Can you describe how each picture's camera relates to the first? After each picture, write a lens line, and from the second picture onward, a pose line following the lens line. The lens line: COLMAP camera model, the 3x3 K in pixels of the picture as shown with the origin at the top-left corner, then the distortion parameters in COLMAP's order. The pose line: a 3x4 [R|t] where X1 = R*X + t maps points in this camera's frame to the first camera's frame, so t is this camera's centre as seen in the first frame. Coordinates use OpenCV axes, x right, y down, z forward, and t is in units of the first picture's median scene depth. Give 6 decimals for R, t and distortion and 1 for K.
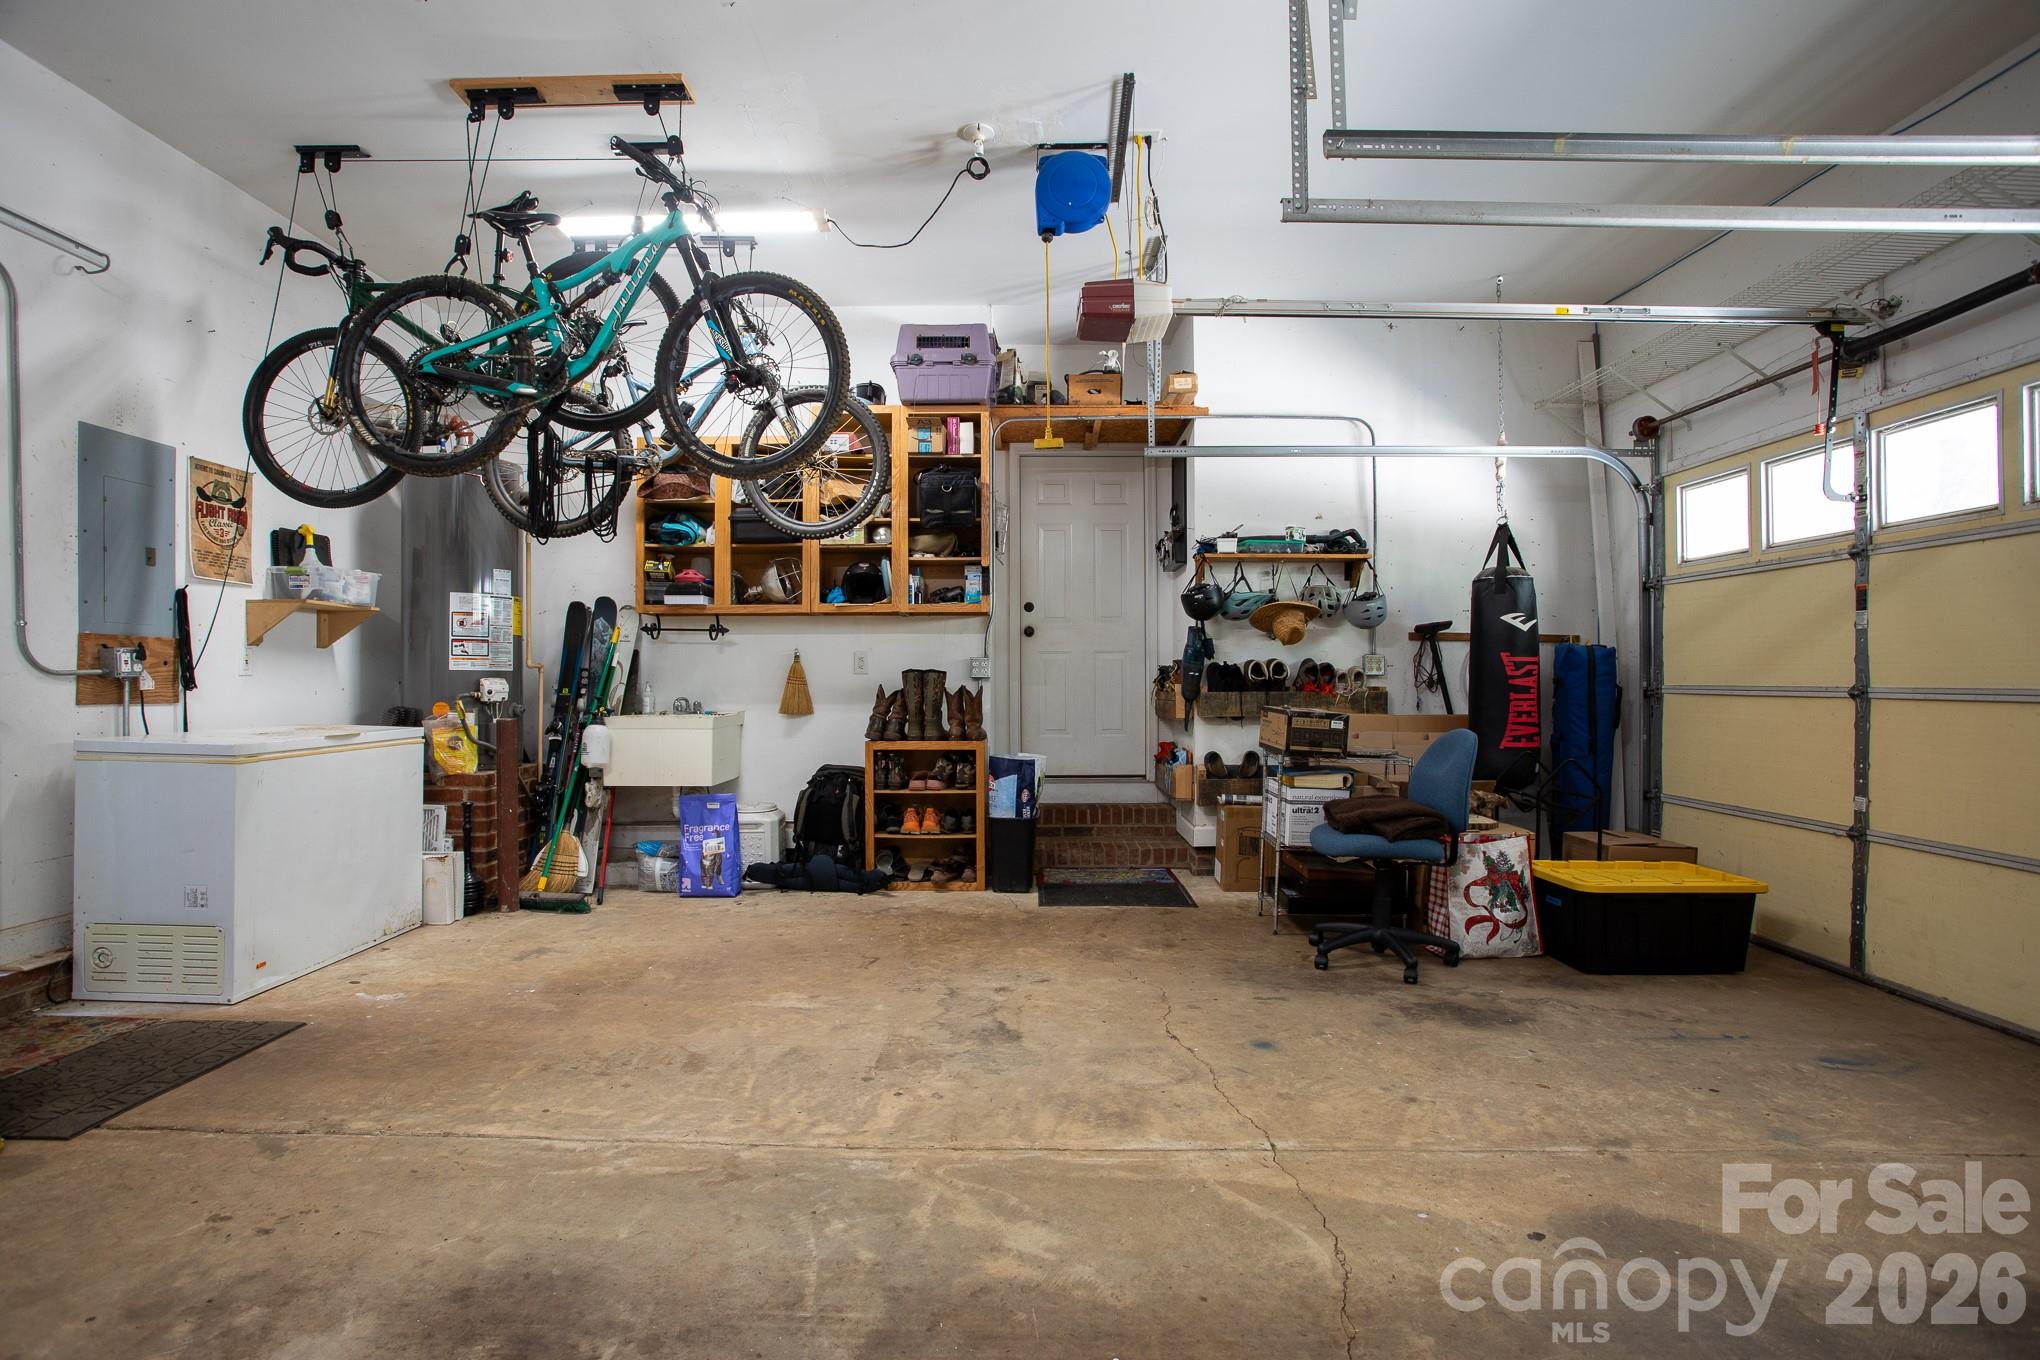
lens RADIAL K [[990.6, 0, 1021.0], [0, 990.6, 667.3], [0, 0, 1]] dist [0.000549, 0.000348]
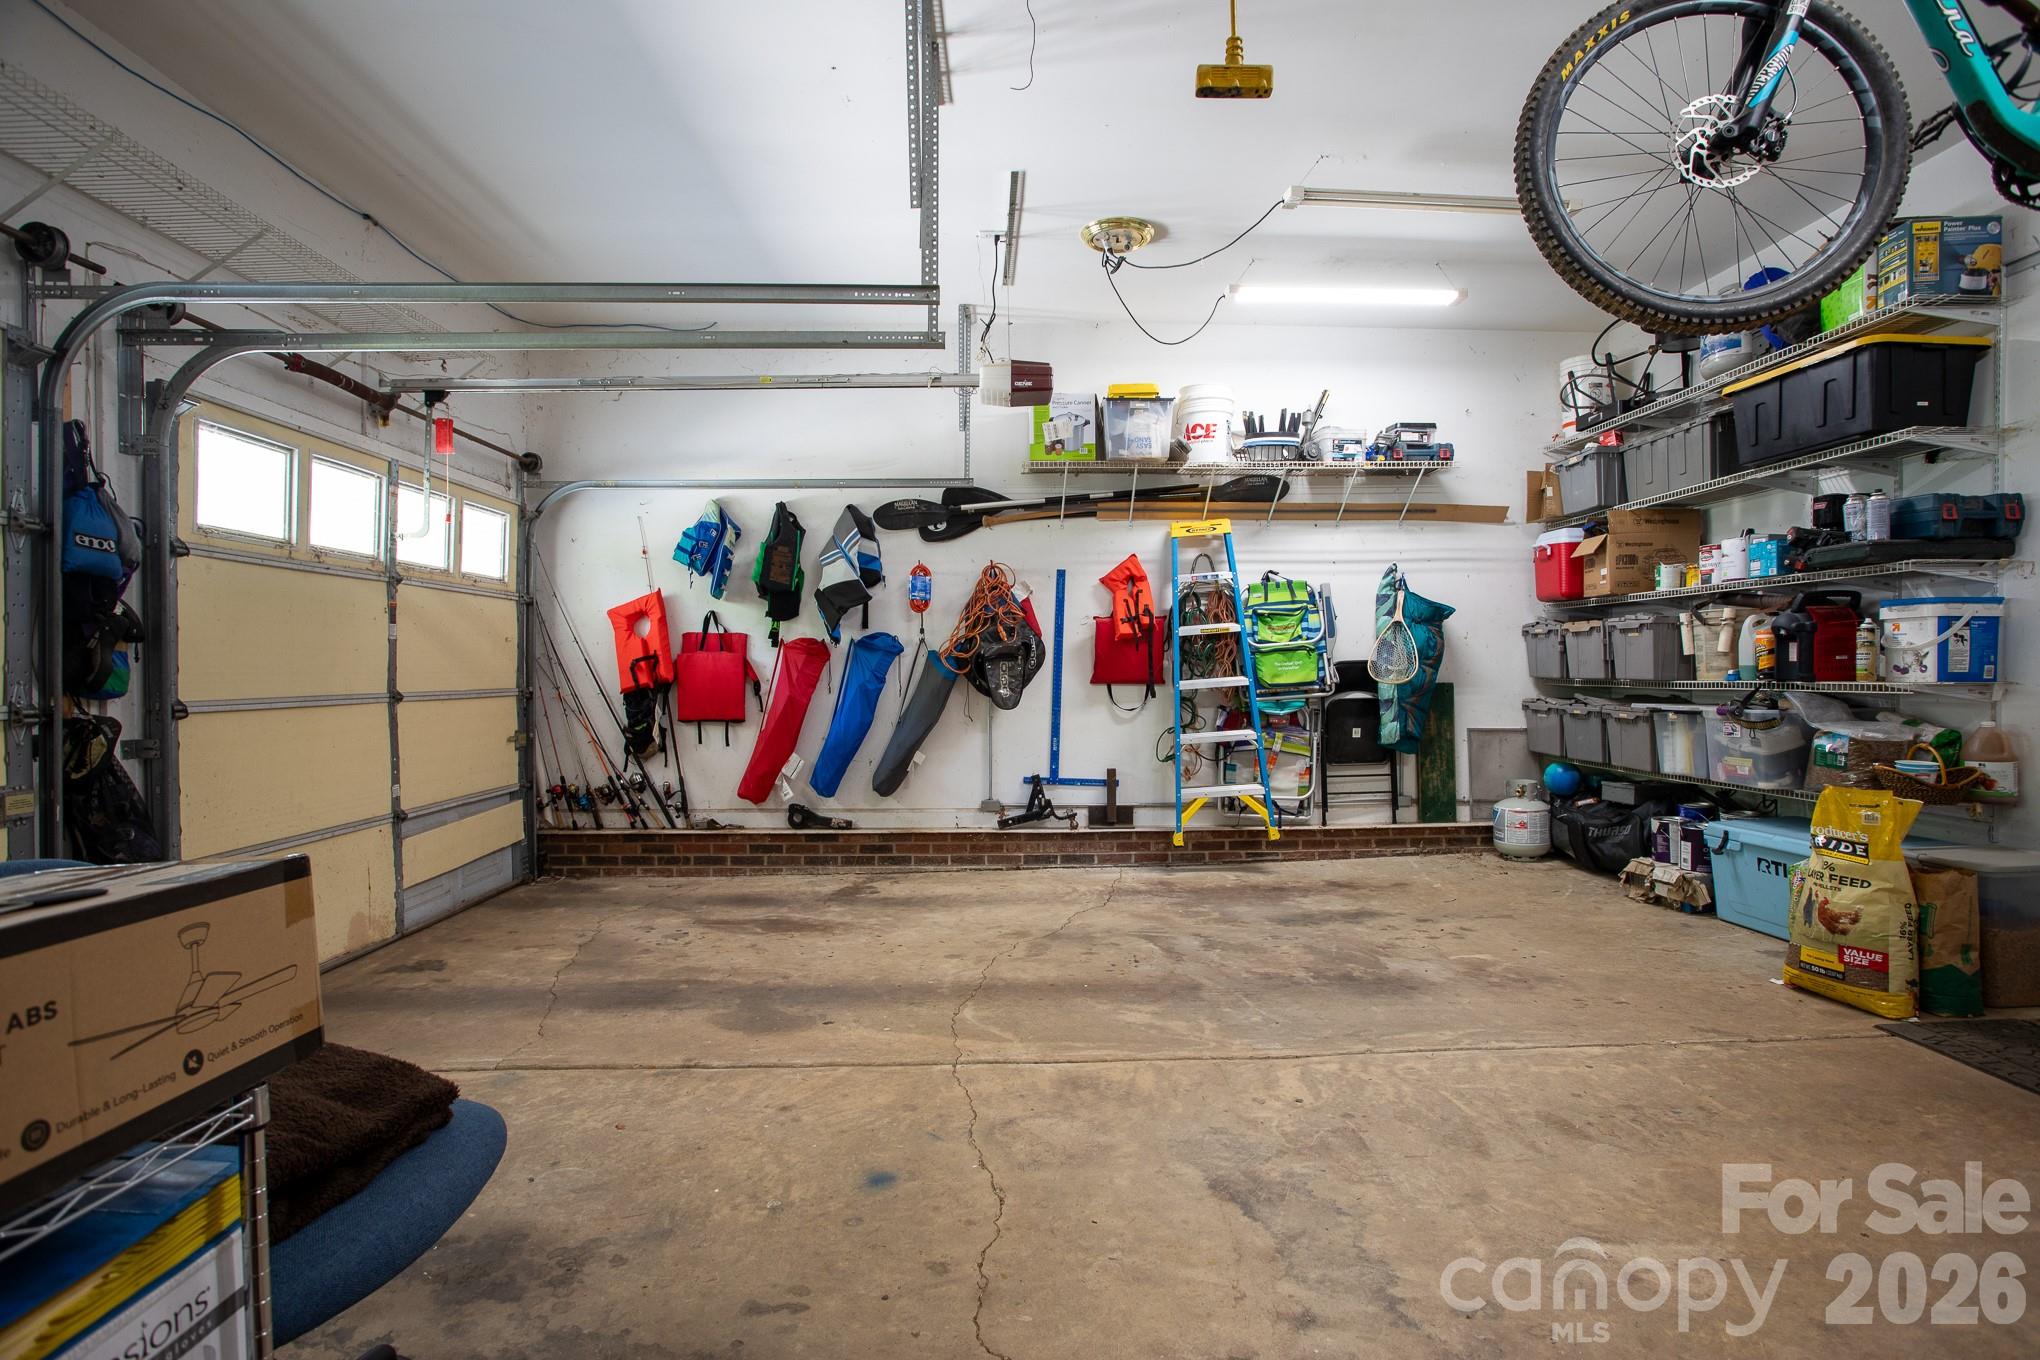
lens RADIAL K [[990.6, 0, 1021.0], [0, 990.6, 667.3], [0, 0, 1]] dist [0.000549, 0.000348]
pose [[-0.999840, 0.004330, -0.017329, 0.183295], [0.004562, 0.999900, -0.013415, 0.007469], [0.017269, -0.013492, -0.999760, 2.138536]]
